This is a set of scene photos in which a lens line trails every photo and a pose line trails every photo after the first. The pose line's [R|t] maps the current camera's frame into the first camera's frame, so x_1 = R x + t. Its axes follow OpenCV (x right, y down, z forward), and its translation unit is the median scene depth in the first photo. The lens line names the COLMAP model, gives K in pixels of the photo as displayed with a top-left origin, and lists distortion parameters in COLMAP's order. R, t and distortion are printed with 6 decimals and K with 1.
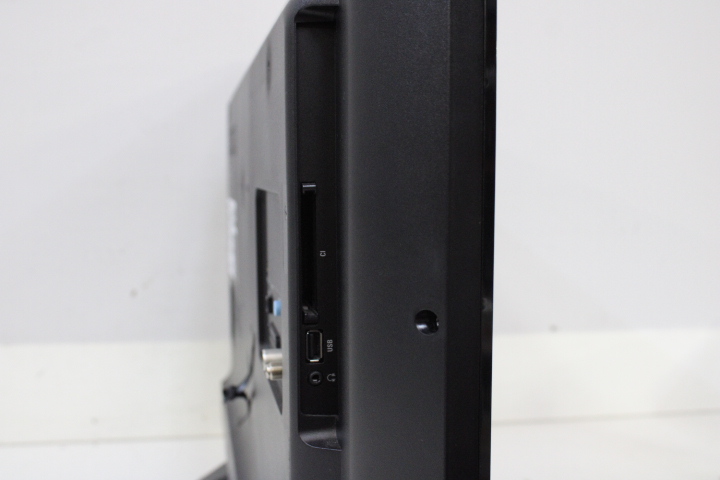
lens RADIAL K [[913.3, 0, 360.7], [0, 913.3, 240.0], [0, 0, 1]] dist [-0.026257, 0.000000]
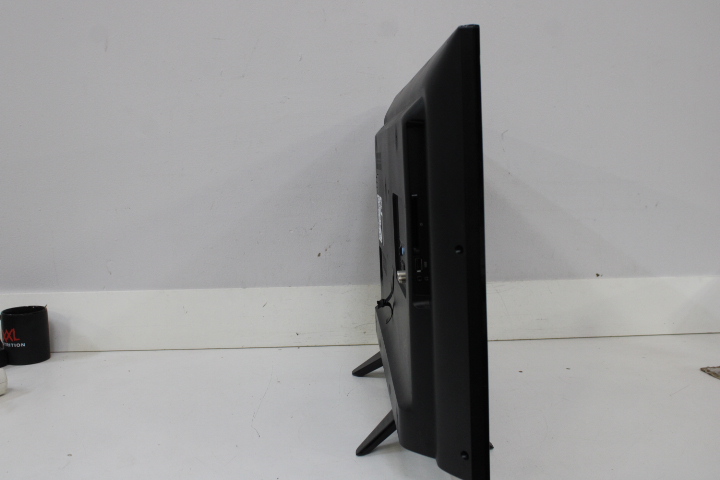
lens RADIAL K [[698.0, 0, 354.4], [0, 698.0, 243.2], [0, 0, 1]] dist [-0.092260, 0.000000]
pose [[0.984555, -0.019546, -0.173982, 0.080213], [0.025312, 0.999199, 0.030984, 0.003293], [0.173237, -0.034909, 0.984261, -0.622880]]
